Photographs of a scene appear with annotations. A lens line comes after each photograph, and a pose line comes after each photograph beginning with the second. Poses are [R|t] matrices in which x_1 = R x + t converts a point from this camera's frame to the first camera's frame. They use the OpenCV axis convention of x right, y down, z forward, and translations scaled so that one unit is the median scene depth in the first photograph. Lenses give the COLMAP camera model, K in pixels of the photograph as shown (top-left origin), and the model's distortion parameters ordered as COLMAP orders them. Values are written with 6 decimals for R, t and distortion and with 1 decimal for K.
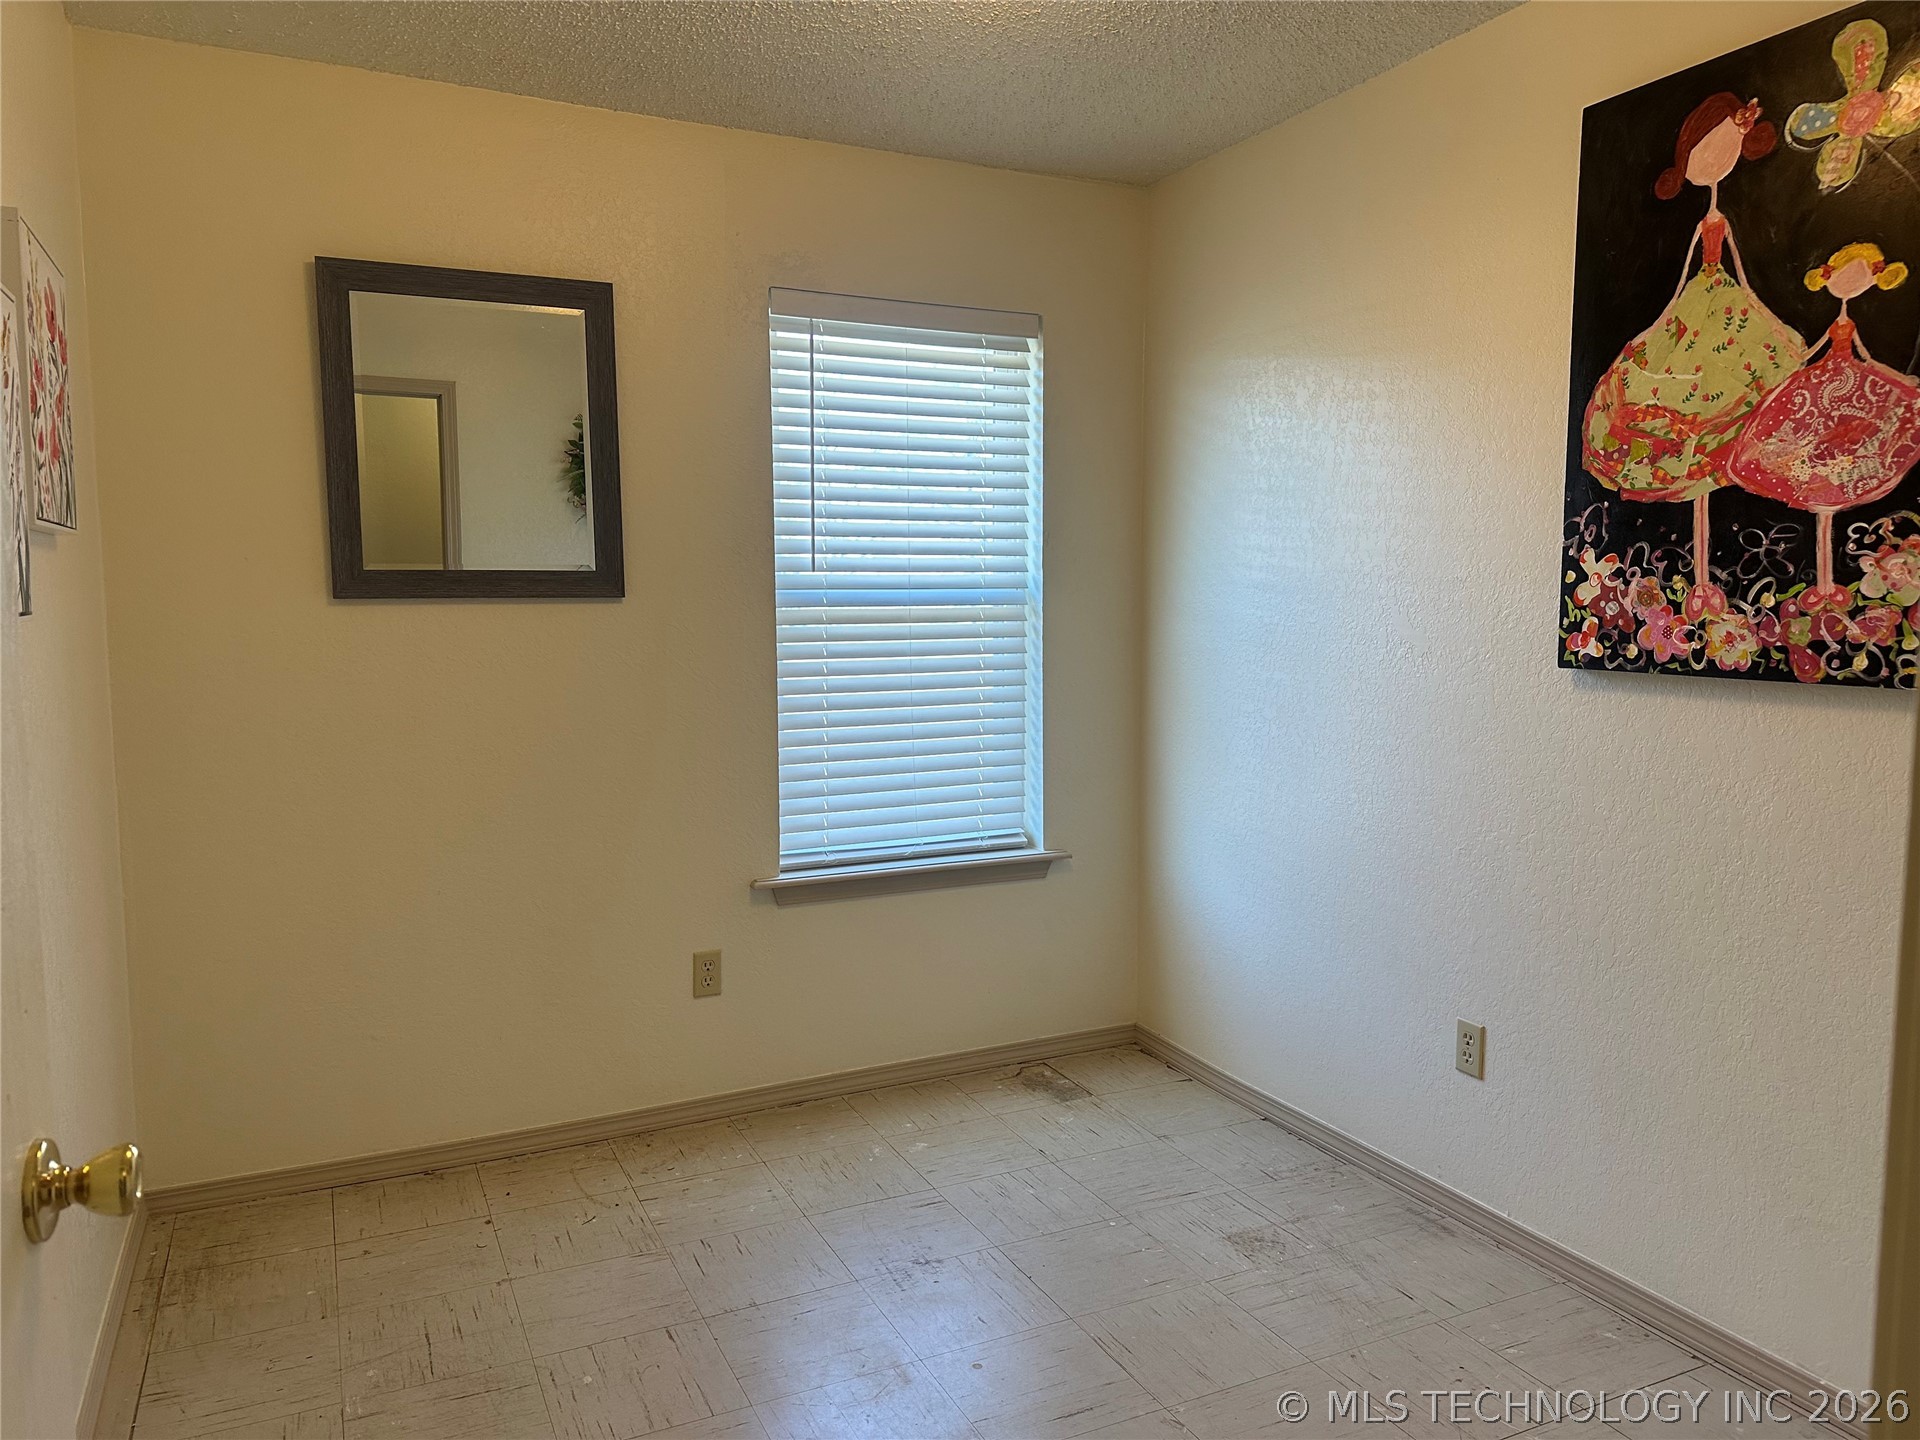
lens RADIAL K [[1337.1, 0, 958.9], [0, 1337.1, 720.5], [0, 0, 1]] dist [0.009093, -0.000886]
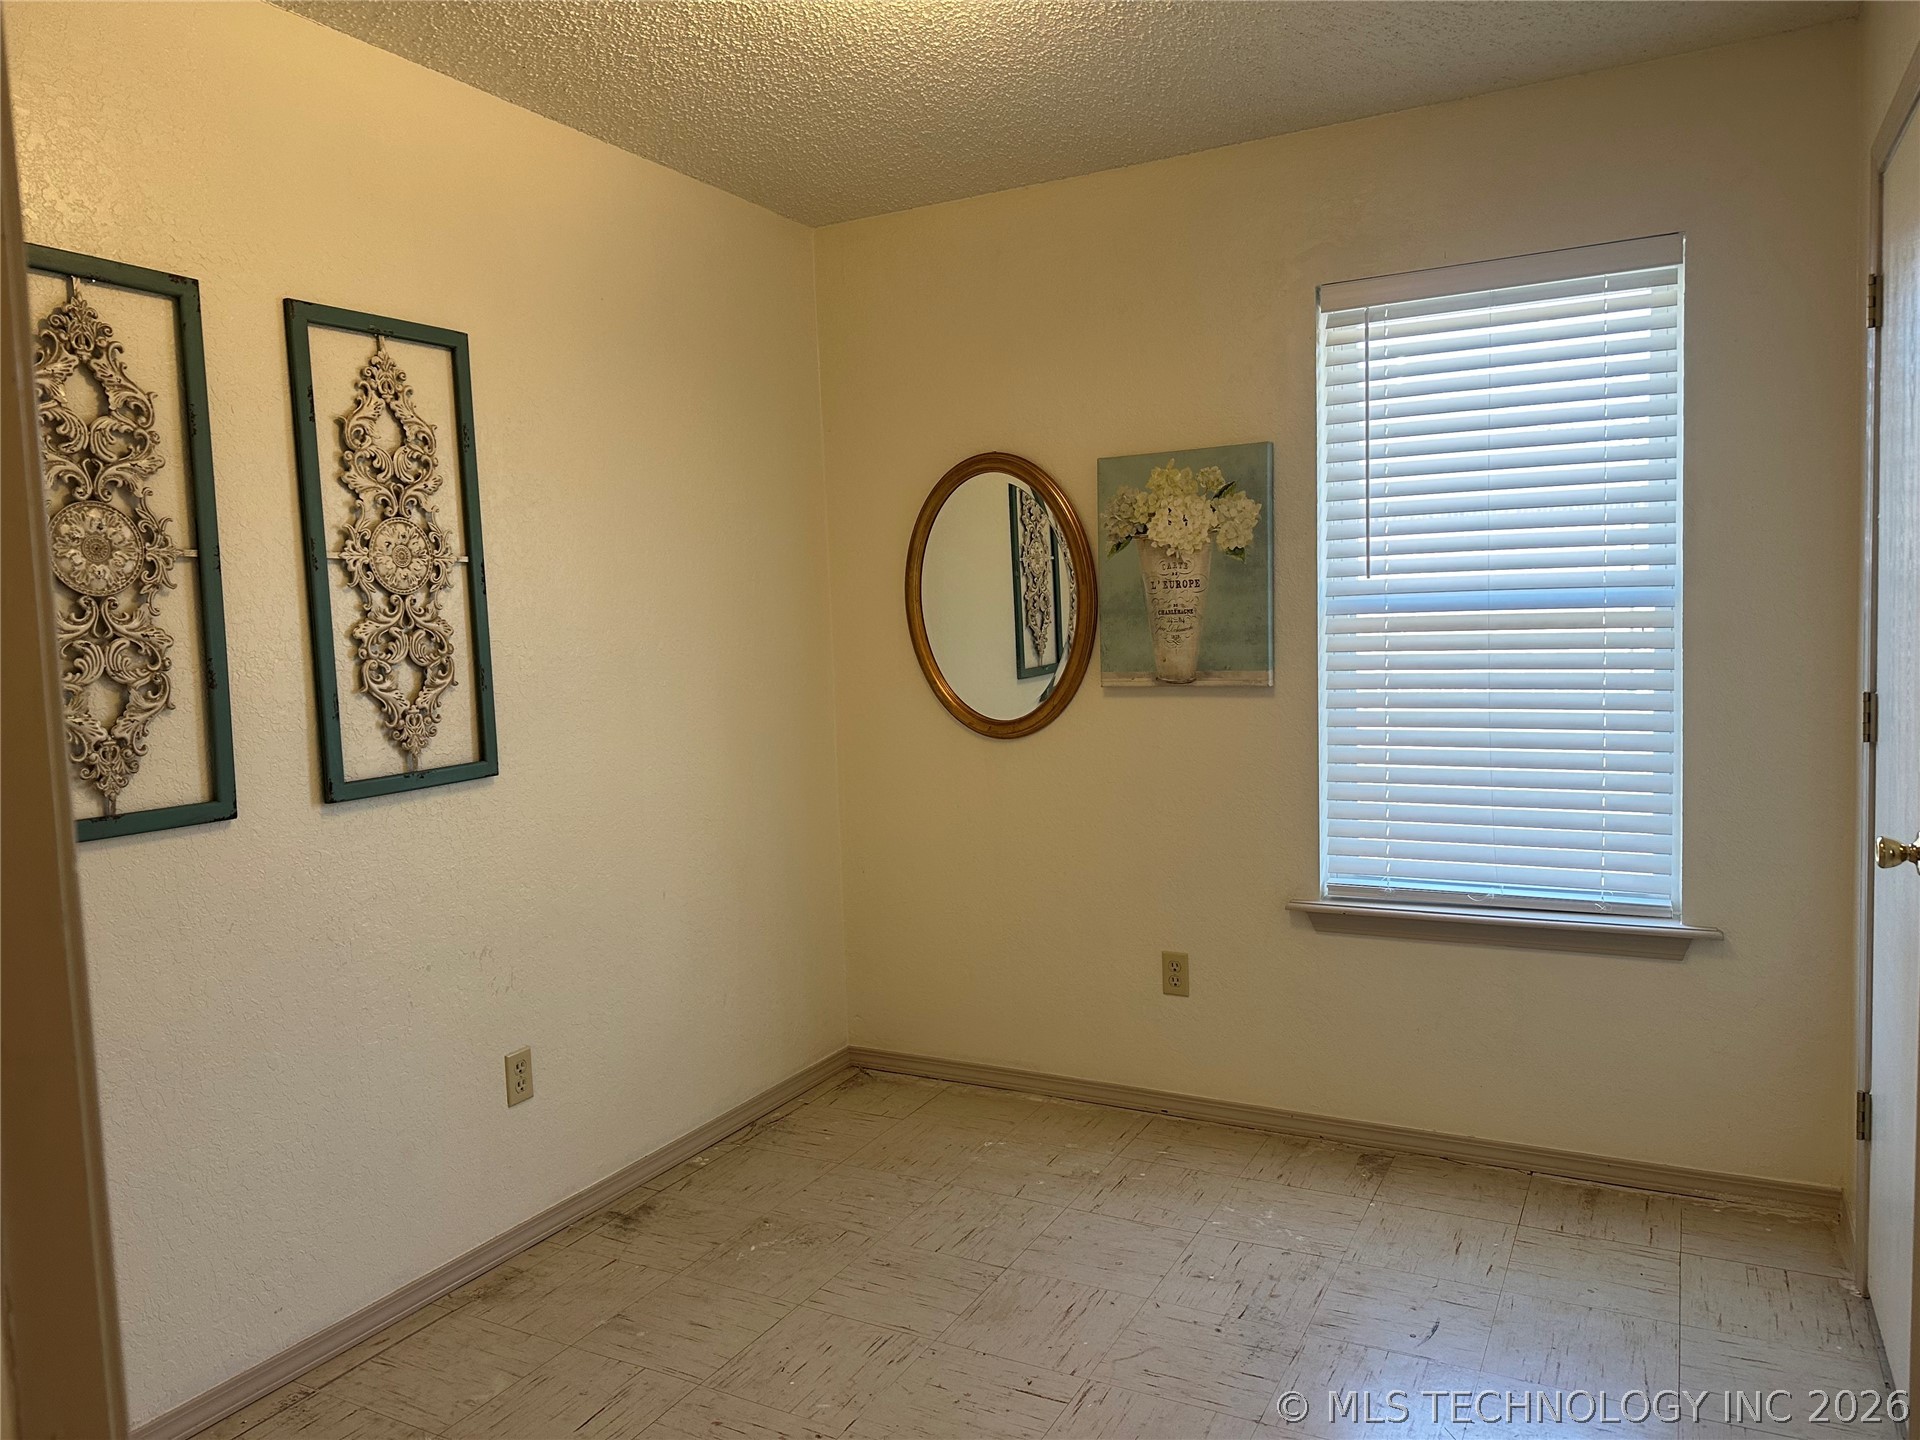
lens RADIAL K [[1337.1, 0, 964.1], [0, 1337.1, 717.5], [0, 0, 1]] dist [0.009093, -0.000886]
pose [[0.600574, 0.055327, -0.797653, 0.463975], [-0.053932, 0.998134, 0.028627, -0.024480], [0.797748, 0.025827, 0.602437, 0.217532]]
